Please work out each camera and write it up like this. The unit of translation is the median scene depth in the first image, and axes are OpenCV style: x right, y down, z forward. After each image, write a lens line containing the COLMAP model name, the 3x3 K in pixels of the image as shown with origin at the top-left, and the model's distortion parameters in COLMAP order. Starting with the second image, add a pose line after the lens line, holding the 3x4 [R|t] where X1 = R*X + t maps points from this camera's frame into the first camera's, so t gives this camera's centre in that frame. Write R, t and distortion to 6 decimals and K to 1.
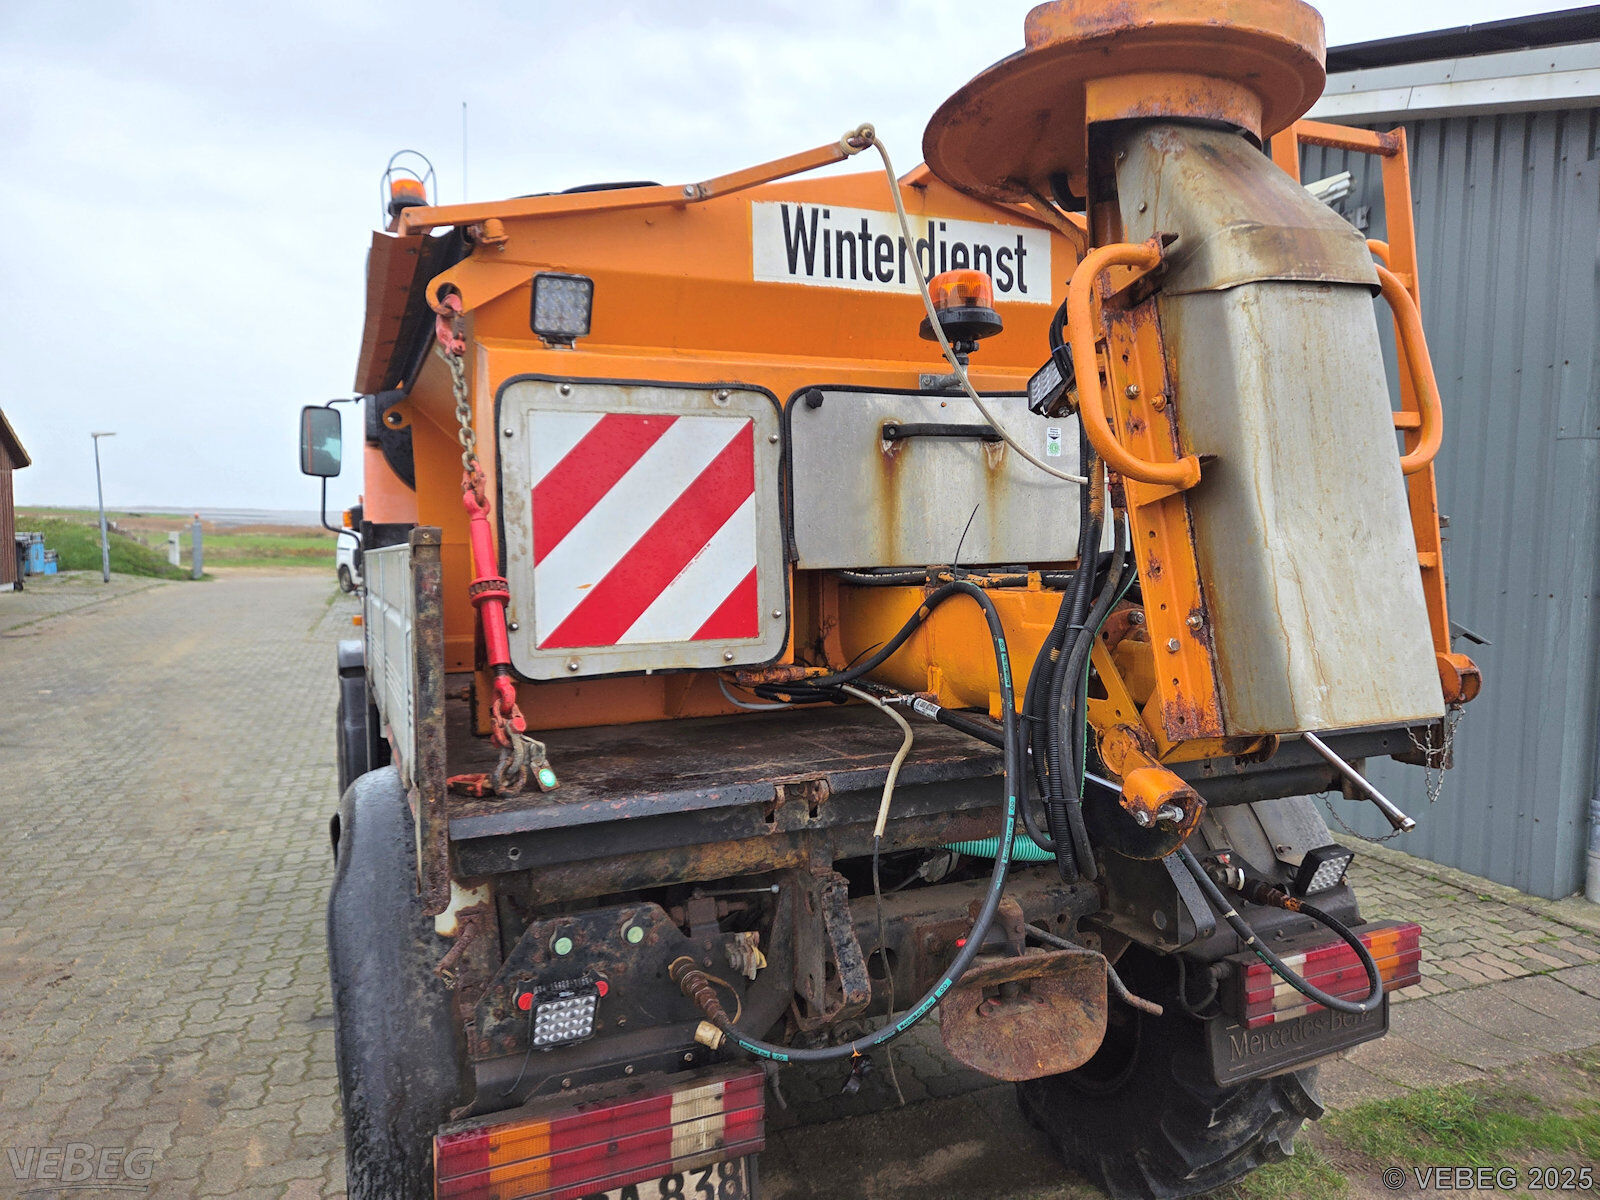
lens RADIAL K [[1082.4, 0, 800.6], [0, 1082.4, 577.5], [0, 0, 1]] dist [0.073816, -0.059418]
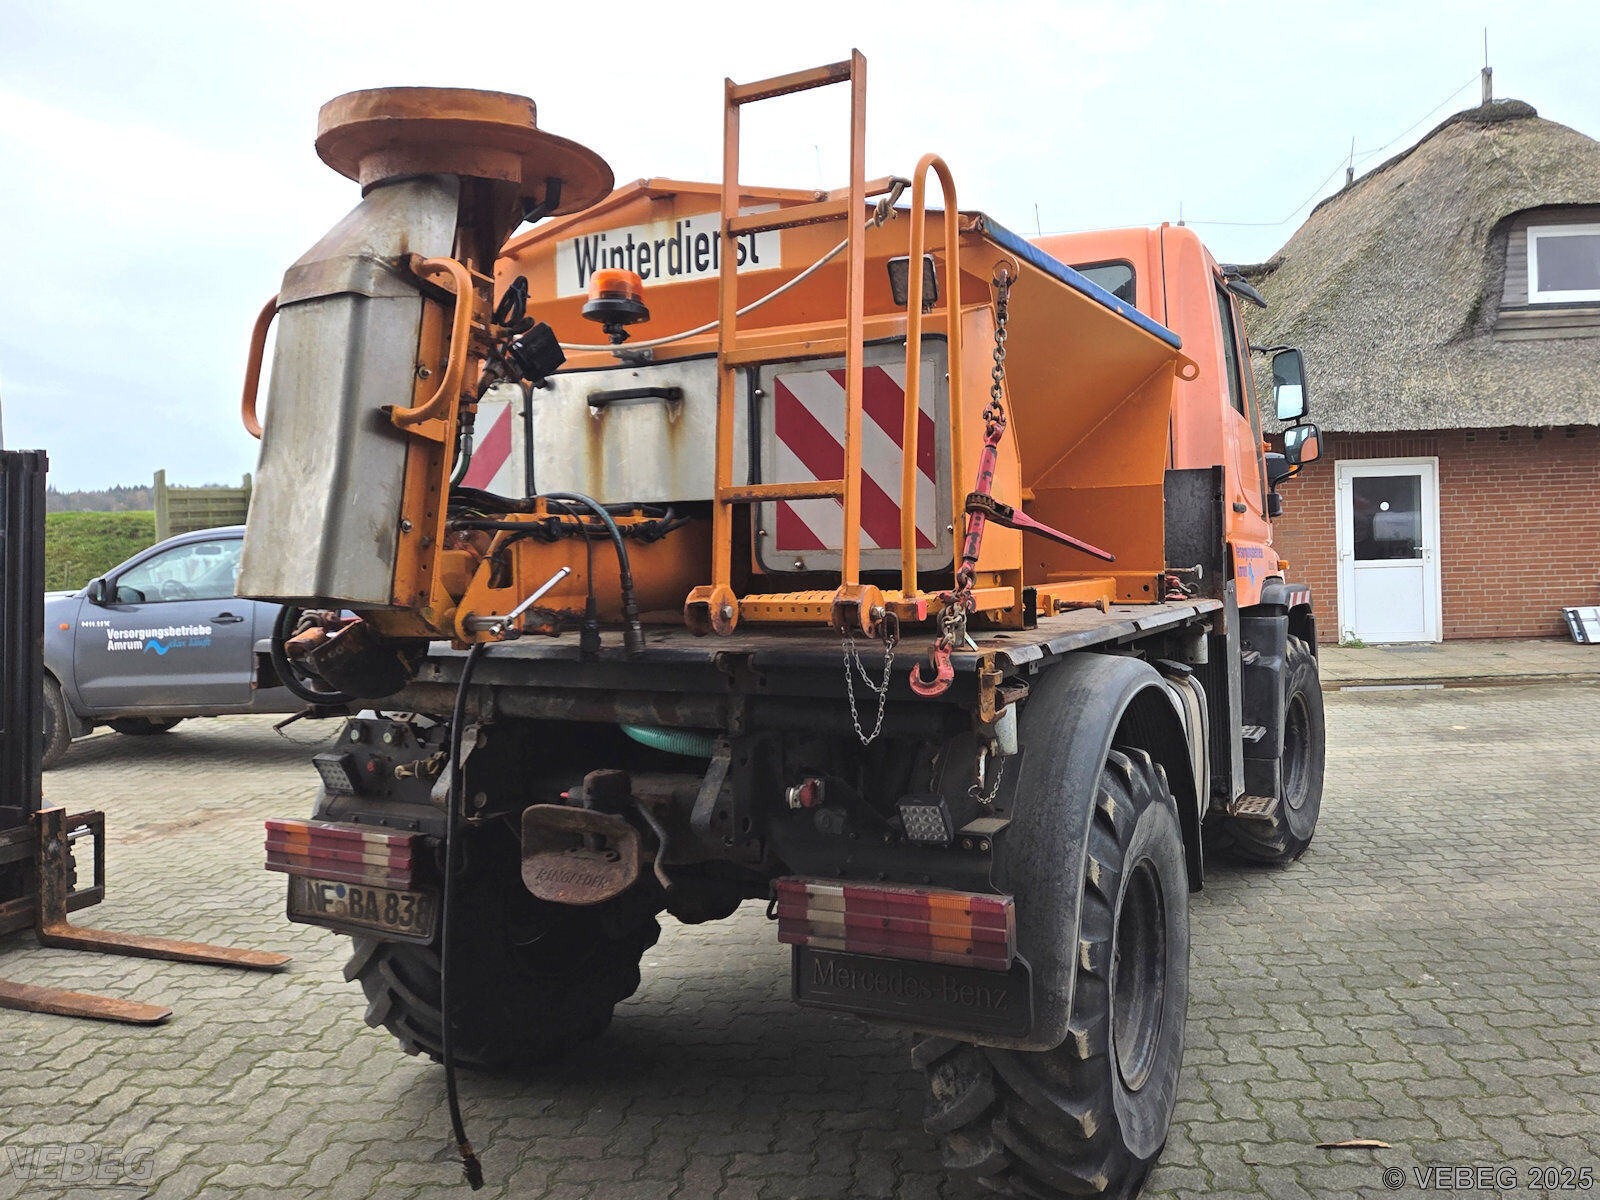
lens RADIAL K [[1214.9, 0, 893.3], [0, 1214.9, 513.2], [0, 0, 1]] dist [0.086977, -0.005571]
pose [[0.649284, -0.011962, -0.760452, 1.367650], [-0.008965, 0.999686, -0.023380, 0.030265], [0.760493, 0.021997, 0.648974, 0.313306]]
